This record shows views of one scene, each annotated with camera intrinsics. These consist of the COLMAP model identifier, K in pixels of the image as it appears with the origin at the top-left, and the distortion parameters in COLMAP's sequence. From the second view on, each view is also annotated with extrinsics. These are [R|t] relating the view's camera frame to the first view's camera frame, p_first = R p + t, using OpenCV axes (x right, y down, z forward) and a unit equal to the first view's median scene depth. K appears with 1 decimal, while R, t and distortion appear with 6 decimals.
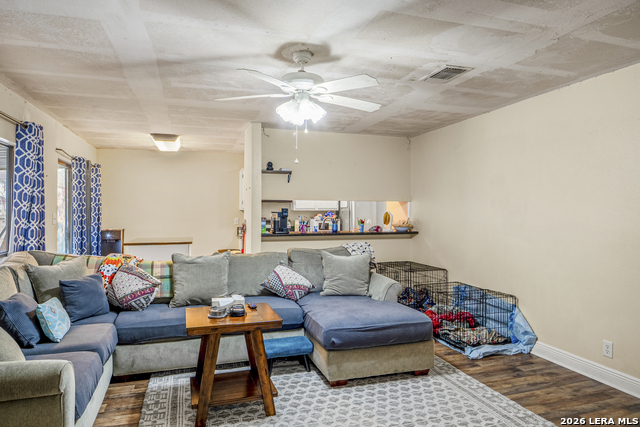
lens RADIAL K [[408.3, 0, 316.2], [0, 408.3, 211.3], [0, 0, 1]] dist [-0.006464, -0.000796]
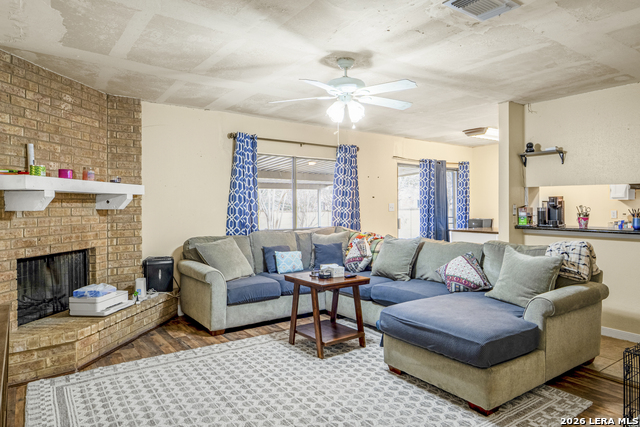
lens RADIAL K [[408.3, 0, 315.7], [0, 408.3, 212.9], [0, 0, 1]] dist [-0.006464, -0.000796]
pose [[0.297306, 0.016664, -0.954637, 0.943938], [-0.000292, 0.999849, 0.017362, 0.020106], [0.954782, -0.004883, 0.297266, 0.521444]]
